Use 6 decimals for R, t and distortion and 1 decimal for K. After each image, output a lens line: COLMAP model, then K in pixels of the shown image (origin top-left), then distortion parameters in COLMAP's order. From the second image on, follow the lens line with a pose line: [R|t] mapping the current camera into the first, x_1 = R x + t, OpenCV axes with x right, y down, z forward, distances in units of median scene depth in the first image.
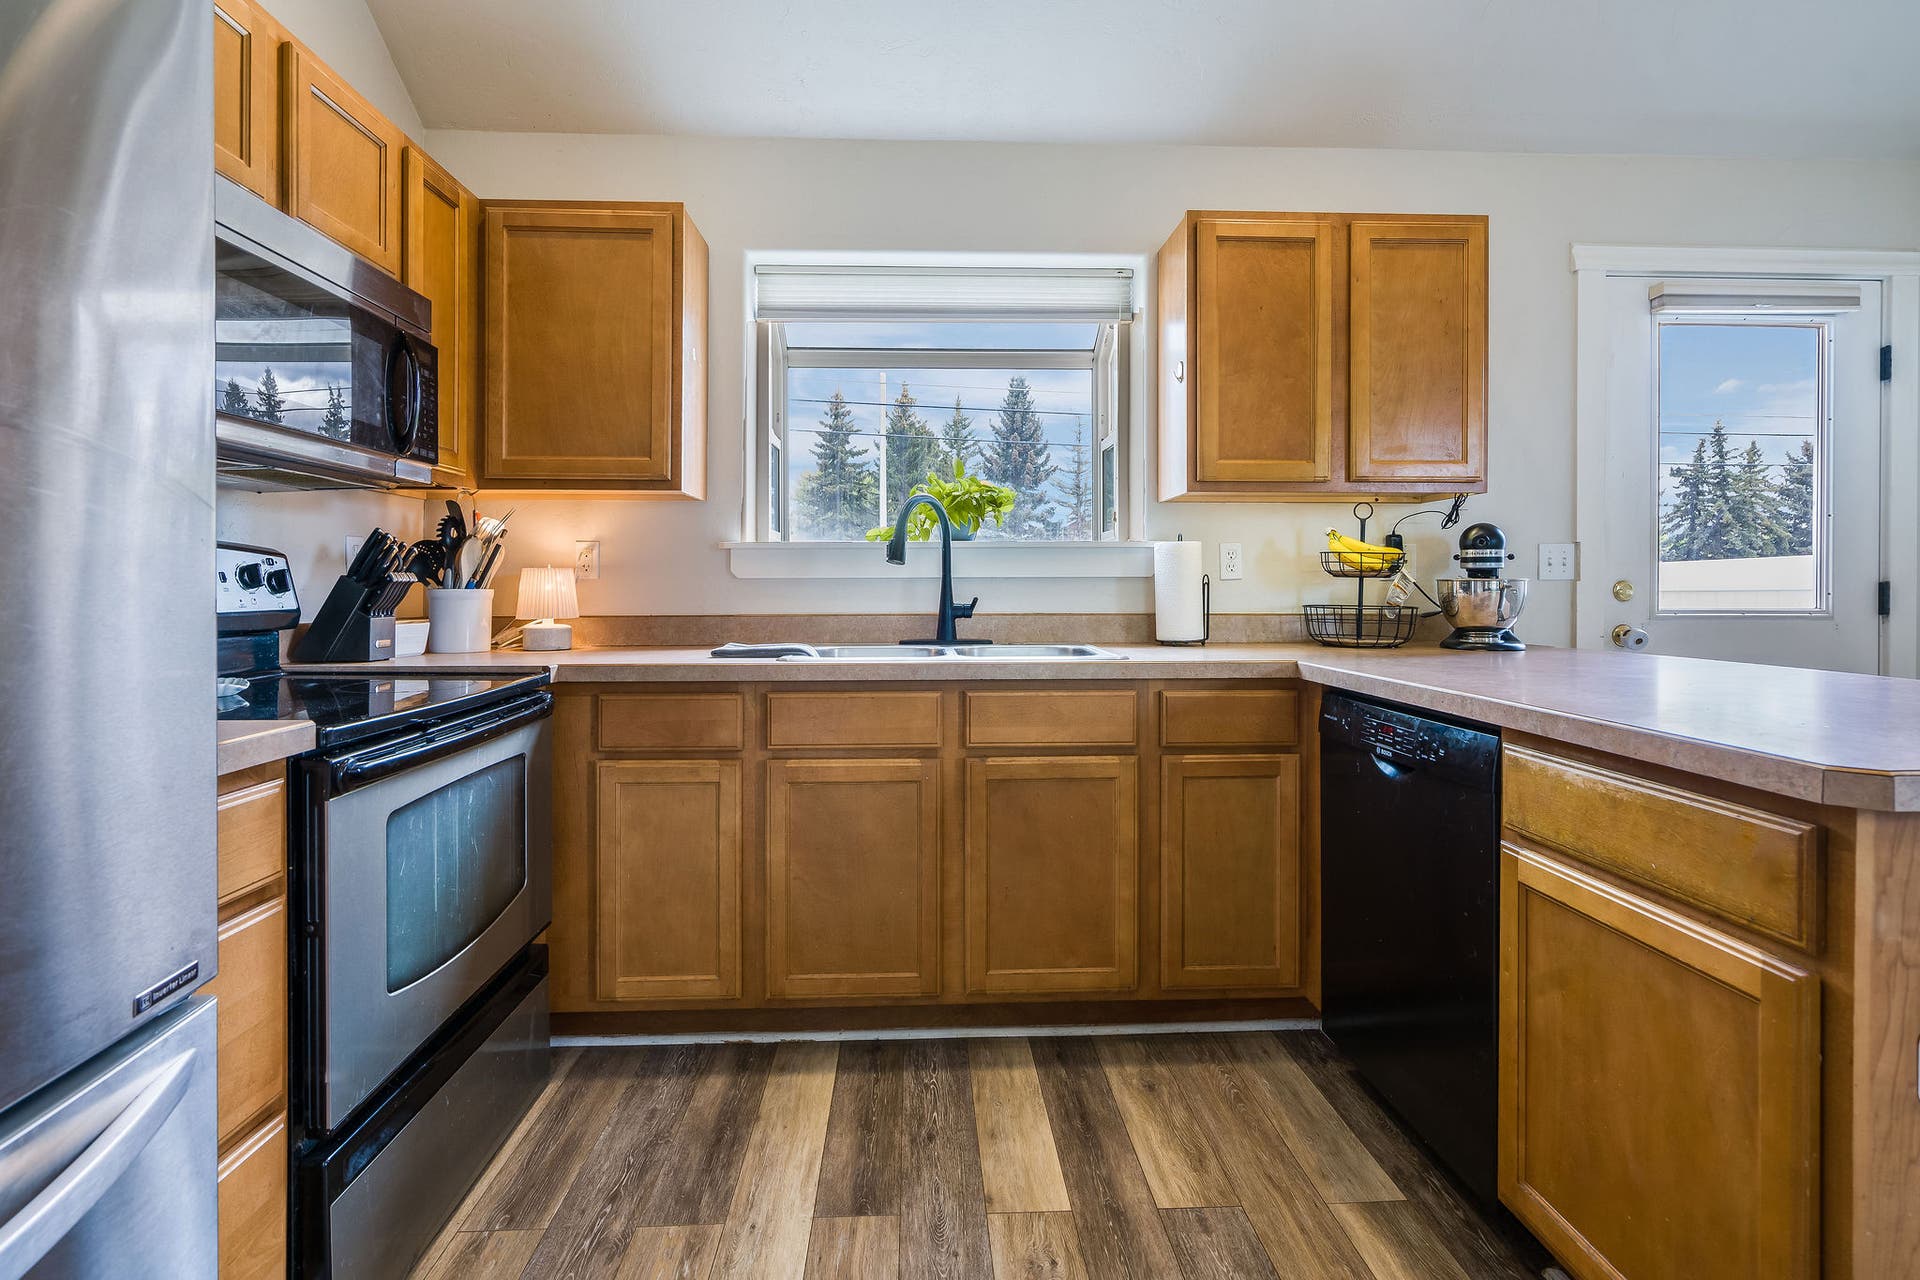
lens RADIAL K [[873.4, 0, 957.3], [0, 873.4, 603.8], [0, 0, 1]] dist [0.002041, -0.000245]
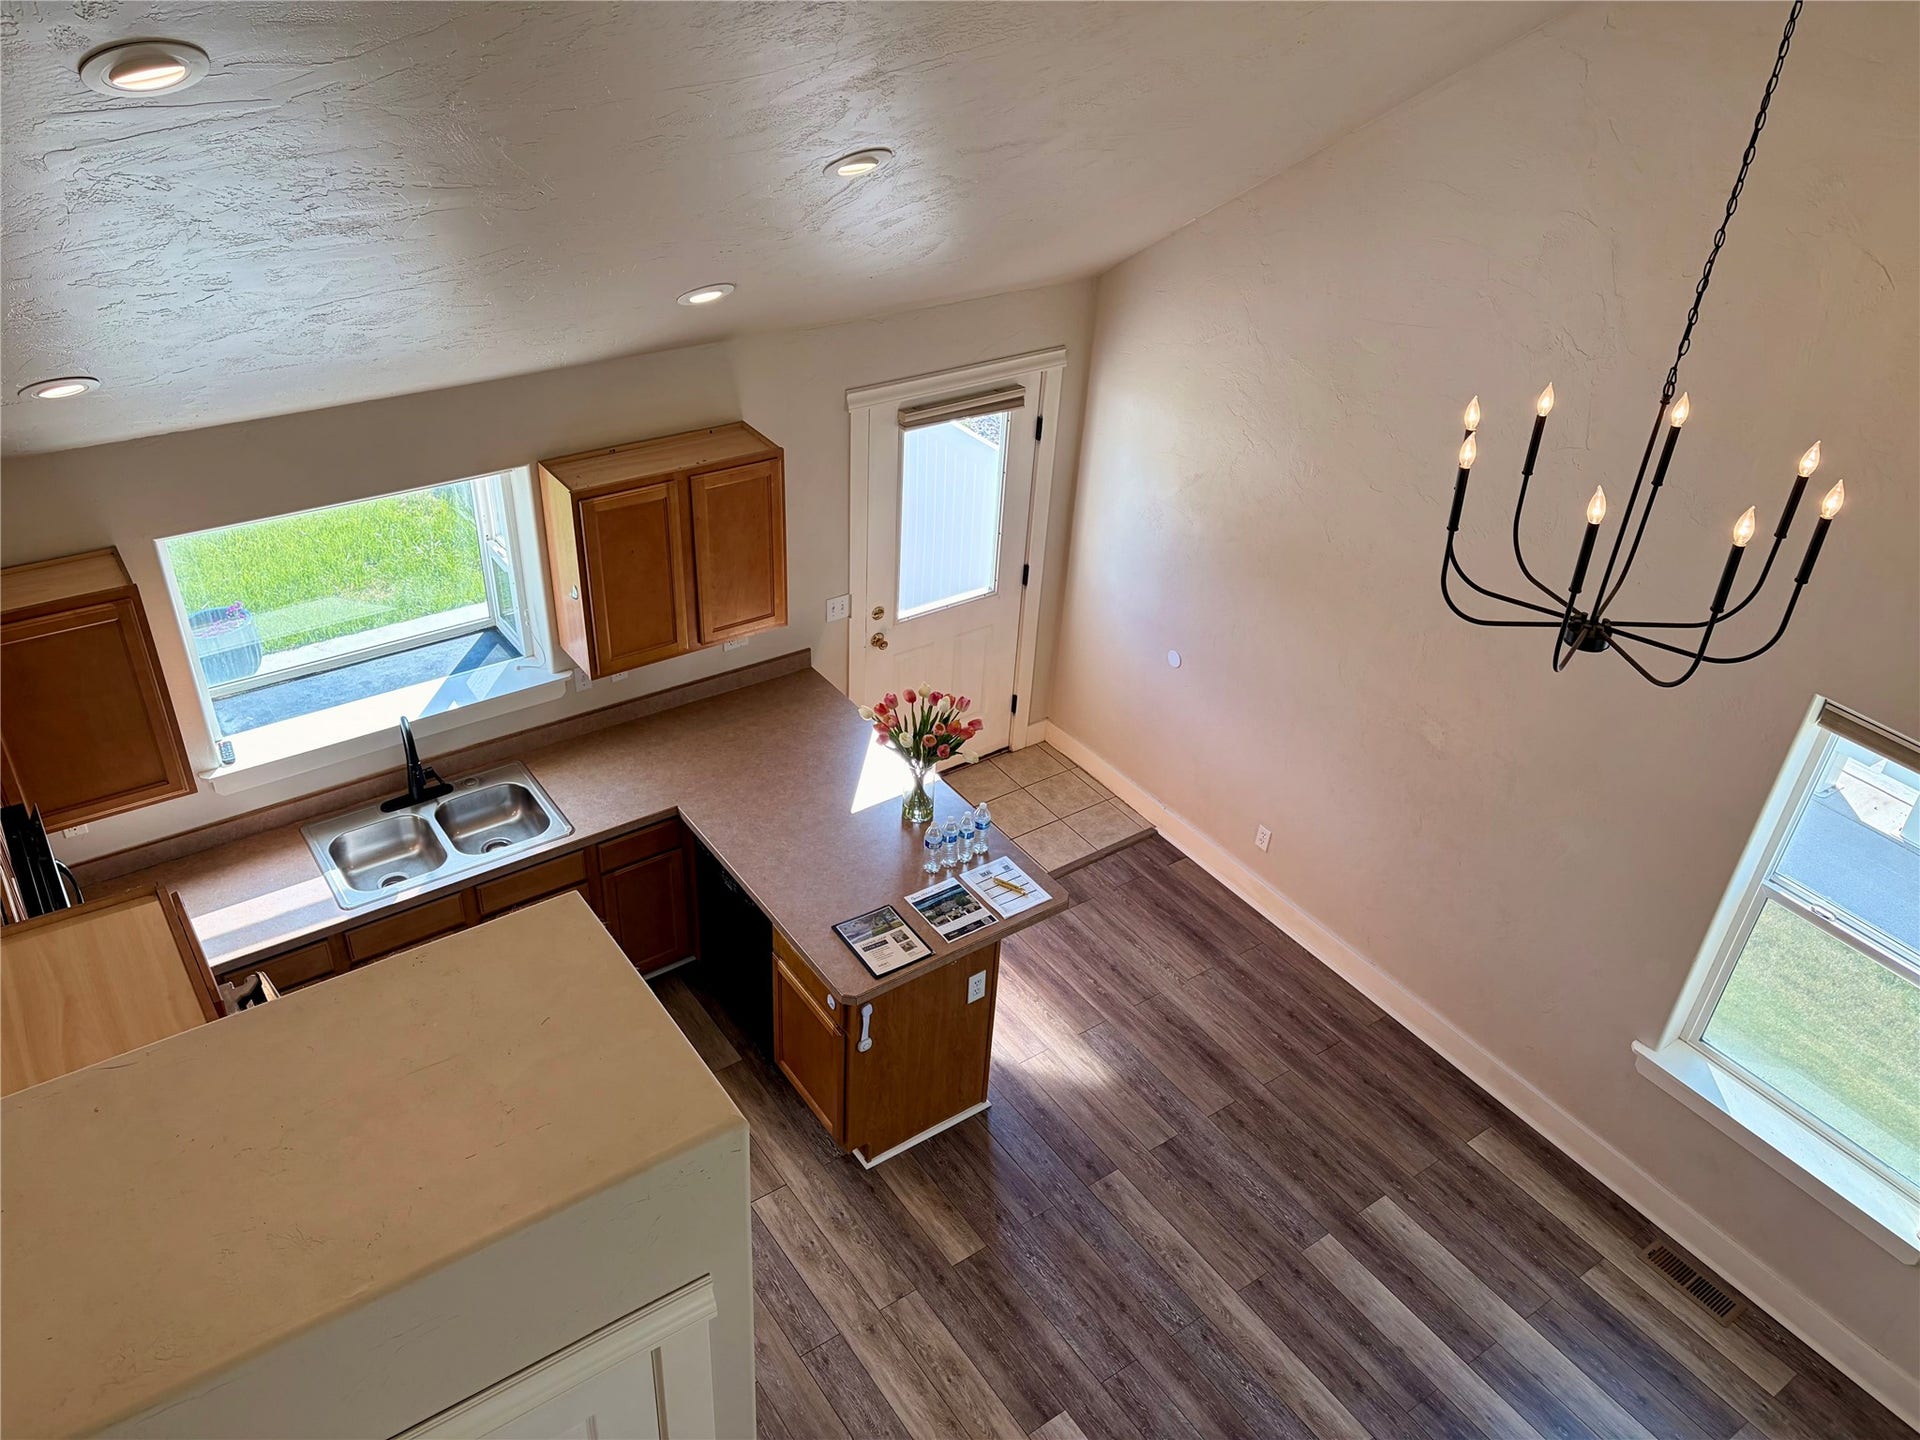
lens RADIAL K [[1448.4, 0, 950.7], [0, 1448.4, 729.7], [0, 0, 1]] dist [0.048117, 0.000620]
pose [[0.840391, -0.266400, 0.471990, -0.420939], [-0.045782, 0.832854, 0.551595, -1.561522], [-0.540044, -0.485165, 0.687727, -1.065112]]
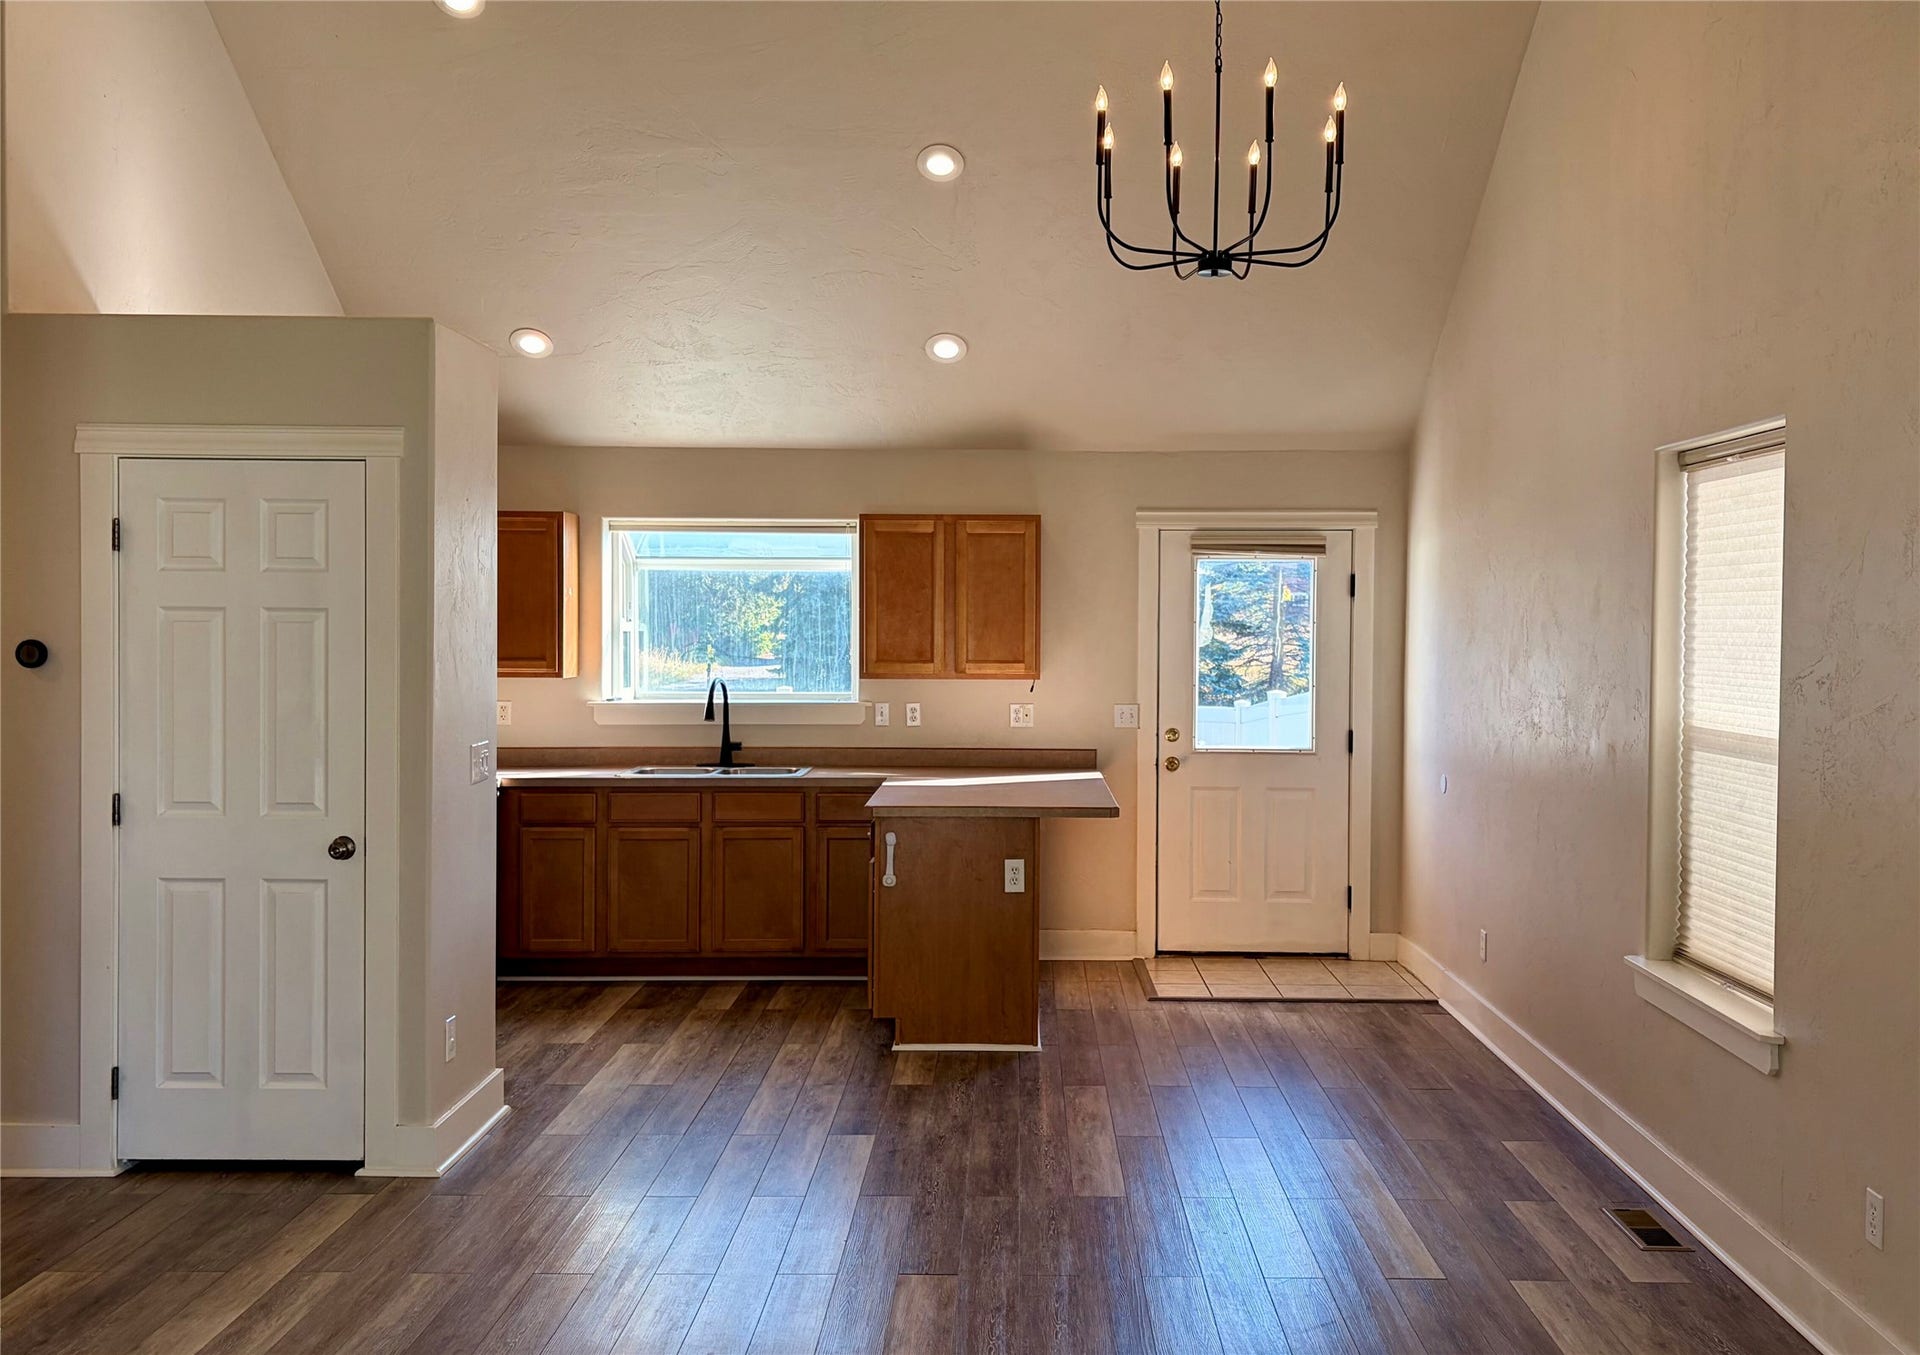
lens RADIAL K [[1840.7, 0, 993.3], [0, 1840.7, 683.2], [0, 0, 1]] dist [0.239898, -0.001406]
pose [[0.998135, 0.007493, -0.060584, 0.853533], [-0.006234, 0.999761, 0.020942, -0.225877], [0.060727, -0.020525, 0.997943, -2.967364]]
